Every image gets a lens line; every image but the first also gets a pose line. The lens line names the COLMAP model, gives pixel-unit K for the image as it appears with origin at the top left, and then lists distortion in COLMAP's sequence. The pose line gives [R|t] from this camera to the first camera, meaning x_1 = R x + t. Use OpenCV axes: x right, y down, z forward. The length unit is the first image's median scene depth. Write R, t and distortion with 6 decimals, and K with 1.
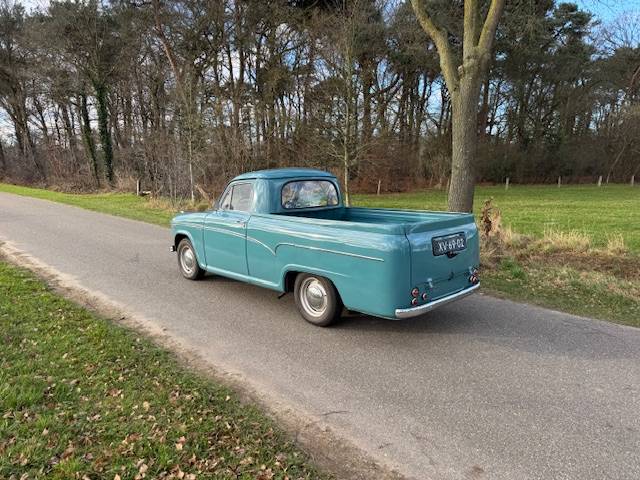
lens RADIAL K [[442.6, 0, 320.0], [0, 442.6, 240.0], [0, 0, 1]] dist [0.090122, -0.122307]
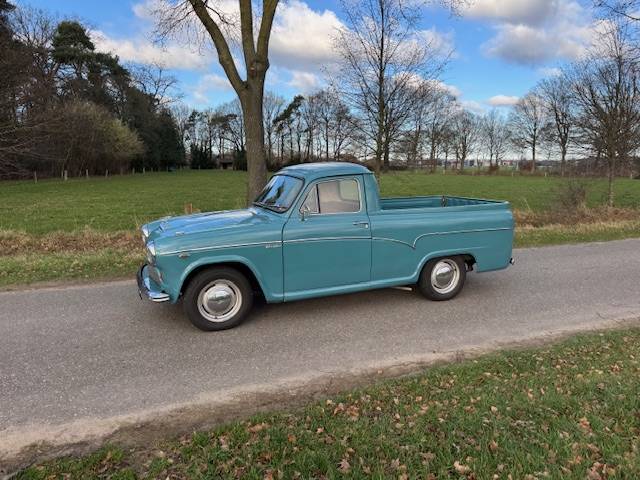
lens RADIAL K [[446.4, 0, 316.9], [0, 446.4, 233.7], [0, 0, 1]] dist [0.086316, -0.114598]
pose [[0.354843, -0.139466, 0.924465, -1.038574], [0.141608, 0.985420, 0.094307, -0.117018], [-0.924140, 0.097447, 0.369419, 0.758771]]
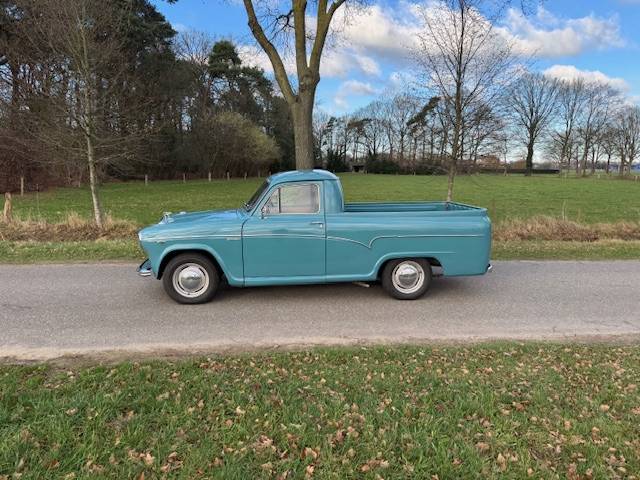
lens RADIAL K [[442.6, 0, 320.0], [0, 442.6, 240.0], [0, 0, 1]] dist [0.090122, -0.122307]
pose [[0.614510, -0.122048, 0.779411, -0.961071], [0.114462, 0.991300, 0.064982, -0.067599], [-0.780561, 0.049281, 0.623134, 0.374275]]
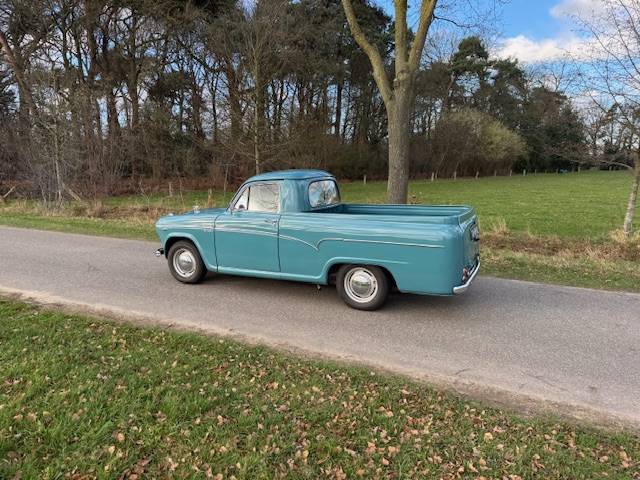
lens RADIAL K [[442.6, 0, 320.0], [0, 442.6, 240.0], [0, 0, 1]] dist [0.090122, -0.122307]
pose [[0.941321, -0.057311, 0.332613, -0.419313], [0.054989, 0.998352, 0.016398, -0.007412], [-0.333004, 0.002854, 0.942921, -0.019358]]
